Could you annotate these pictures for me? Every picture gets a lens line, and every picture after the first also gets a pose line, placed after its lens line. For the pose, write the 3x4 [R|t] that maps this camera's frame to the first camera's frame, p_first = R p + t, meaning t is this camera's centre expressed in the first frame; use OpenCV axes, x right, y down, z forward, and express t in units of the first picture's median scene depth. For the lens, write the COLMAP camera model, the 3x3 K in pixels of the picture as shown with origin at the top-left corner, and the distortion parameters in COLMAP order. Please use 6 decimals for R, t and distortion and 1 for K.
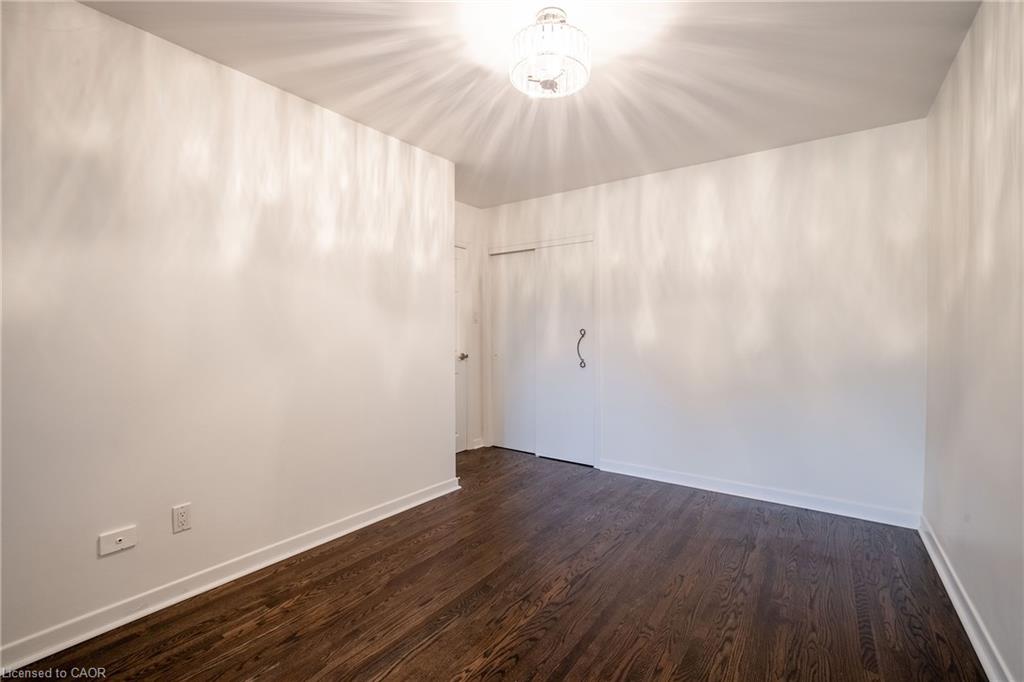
lens RADIAL K [[465.6, 0, 511.1], [0, 465.6, 333.0], [0, 0, 1]] dist [-0.043516, 0.020151]
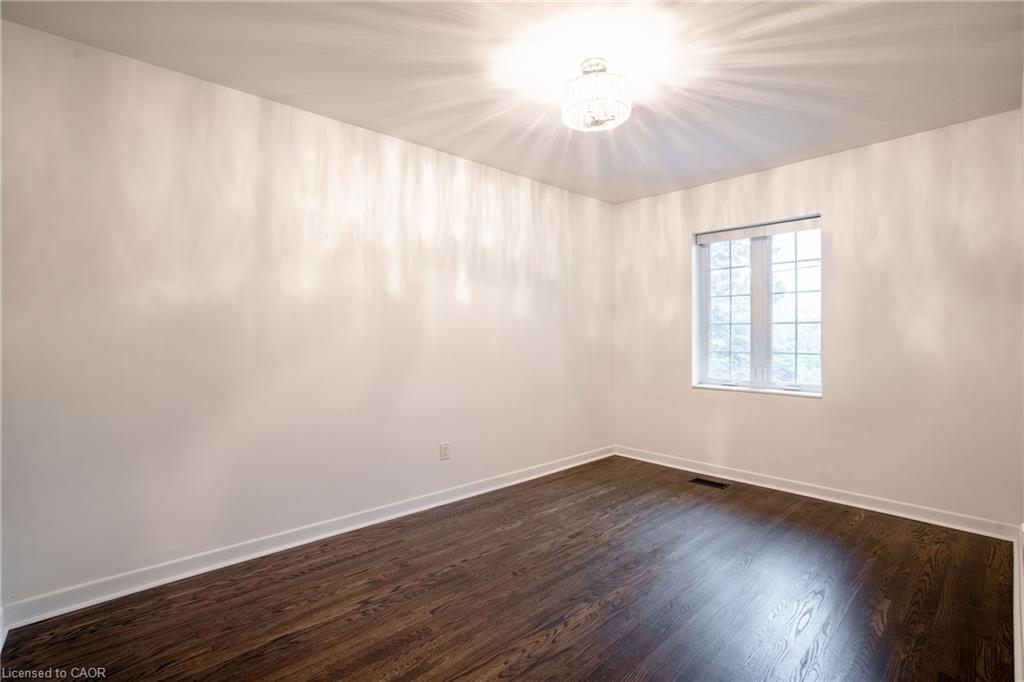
lens RADIAL K [[465.6, 0, 511.1], [0, 465.6, 333.0], [0, 0, 1]] dist [-0.043516, 0.020151]
pose [[-0.973256, 0.001229, 0.229720, 0.024609], [0.002636, 0.999980, 0.005817, -0.010743], [-0.229708, 0.006267, -0.973239, 2.001614]]
